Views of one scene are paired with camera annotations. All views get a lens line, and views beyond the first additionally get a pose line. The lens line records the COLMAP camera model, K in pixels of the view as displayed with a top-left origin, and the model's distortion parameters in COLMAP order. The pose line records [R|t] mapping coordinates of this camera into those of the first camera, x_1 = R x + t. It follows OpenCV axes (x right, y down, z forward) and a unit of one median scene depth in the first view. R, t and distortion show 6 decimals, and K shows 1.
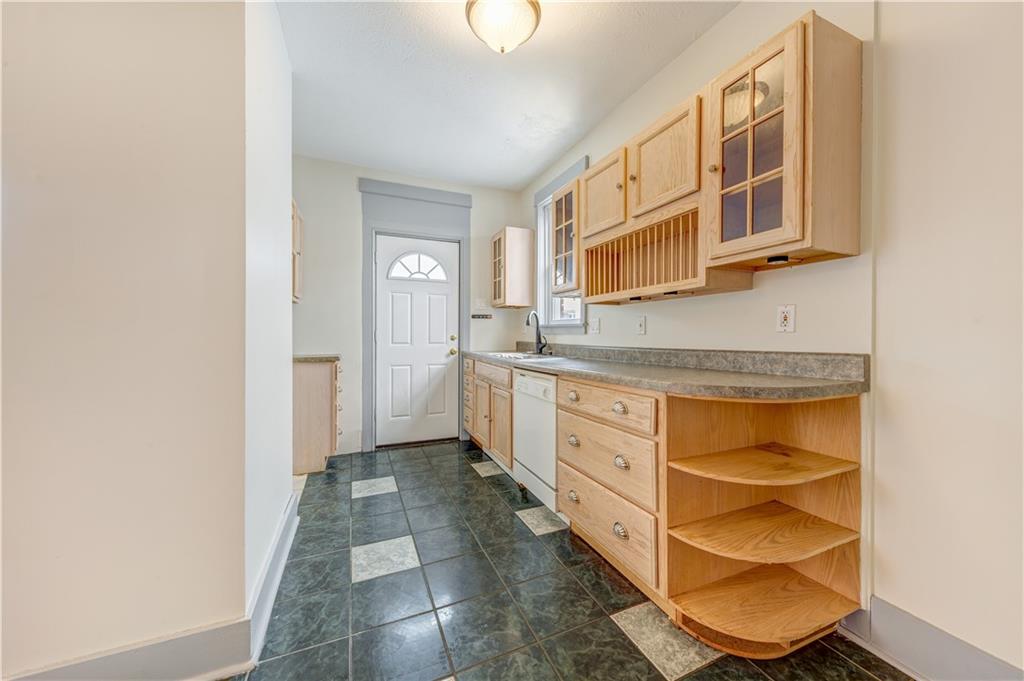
lens RADIAL K [[372.1, 0, 513.8], [0, 372.1, 337.5], [0, 0, 1]] dist [0.009660, -0.000022]
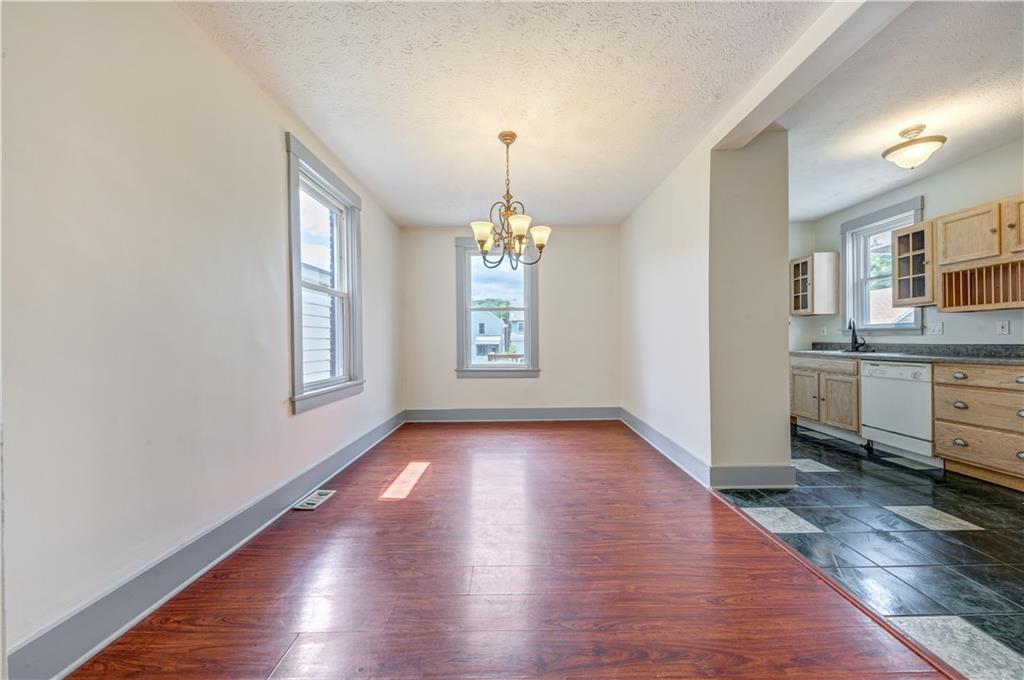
lens RADIAL K [[365.5, 0, 514.1], [0, 365.5, 343.1], [0, 0, 1]] dist [-0.000513, -0.000421]
pose [[0.918924, -0.010671, -0.394291, -0.846409], [0.011242, 0.999936, -0.000863, 0.004778], [0.394275, -0.003640, 0.918985, -0.994762]]
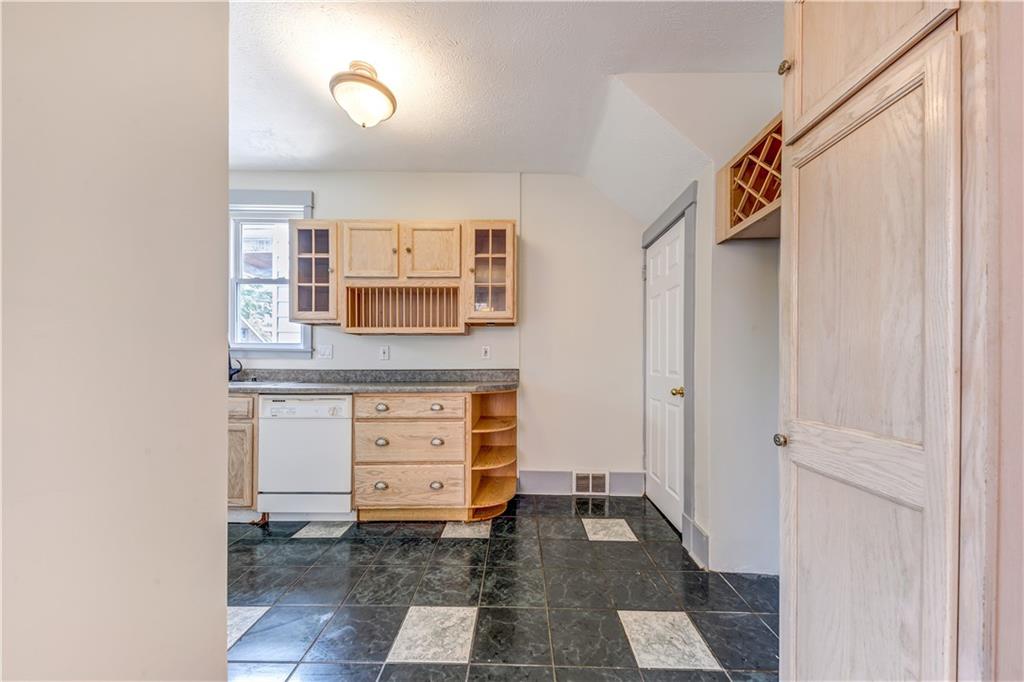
lens RADIAL K [[372.0, 0, 516.9], [0, 372.0, 358.8], [0, 0, 1]] dist [0.023942, -0.000057]
pose [[0.408739, 0.003493, 0.912644, -0.765968], [0.002026, 0.999987, -0.004735, -0.004486], [-0.912649, 0.003784, 0.408727, 0.037760]]
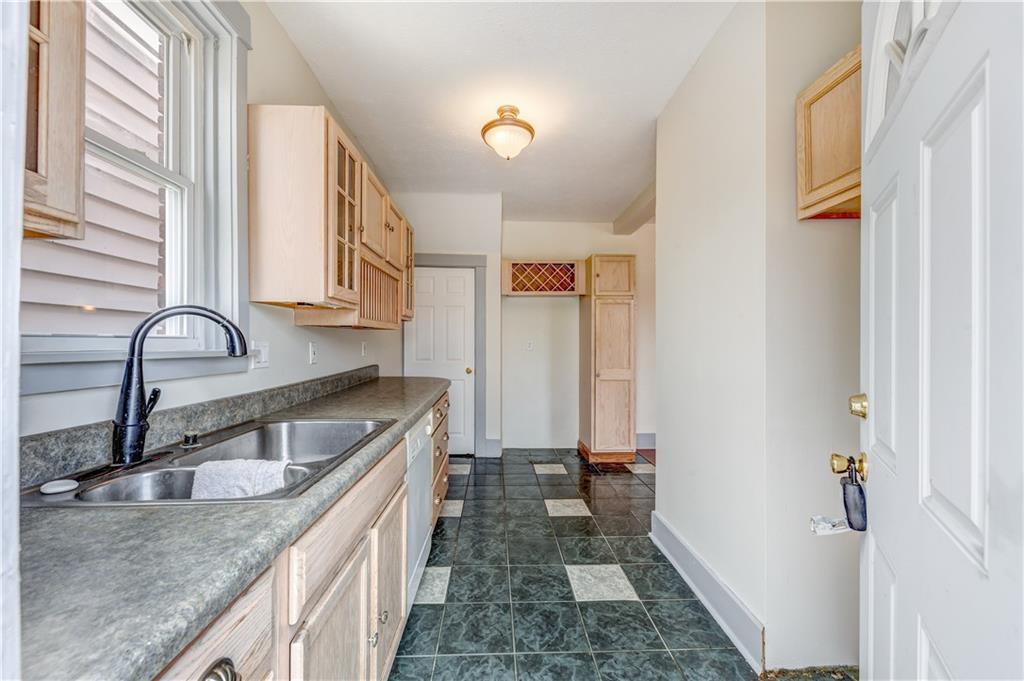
lens RADIAL K [[406.0, 0, 512.0], [0, 406.0, 340.5], [0, 0, 1]] dist [0.018380, -0.000053]
pose [[-0.934628, -0.002242, 0.355619, -0.478290], [-0.001032, 0.999993, 0.003593, -0.074498], [-0.355625, 0.002991, -0.934624, 1.963552]]
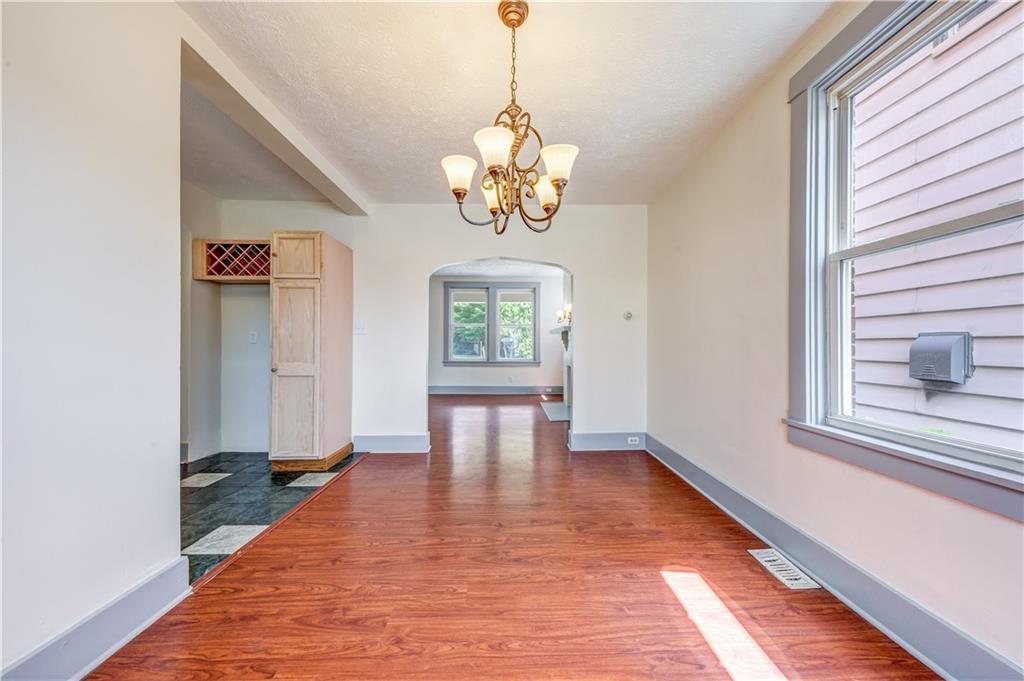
lens RADIAL K [[343.4, 0, 516.0], [0, 343.4, 345.4], [0, 0, 1]] dist [0.000115, -0.000053]
pose [[-0.929602, -0.008209, 0.368473, -1.667031], [-0.005022, 0.999941, 0.009608, -0.022554], [-0.368531, 0.007081, -0.929589, 0.906131]]
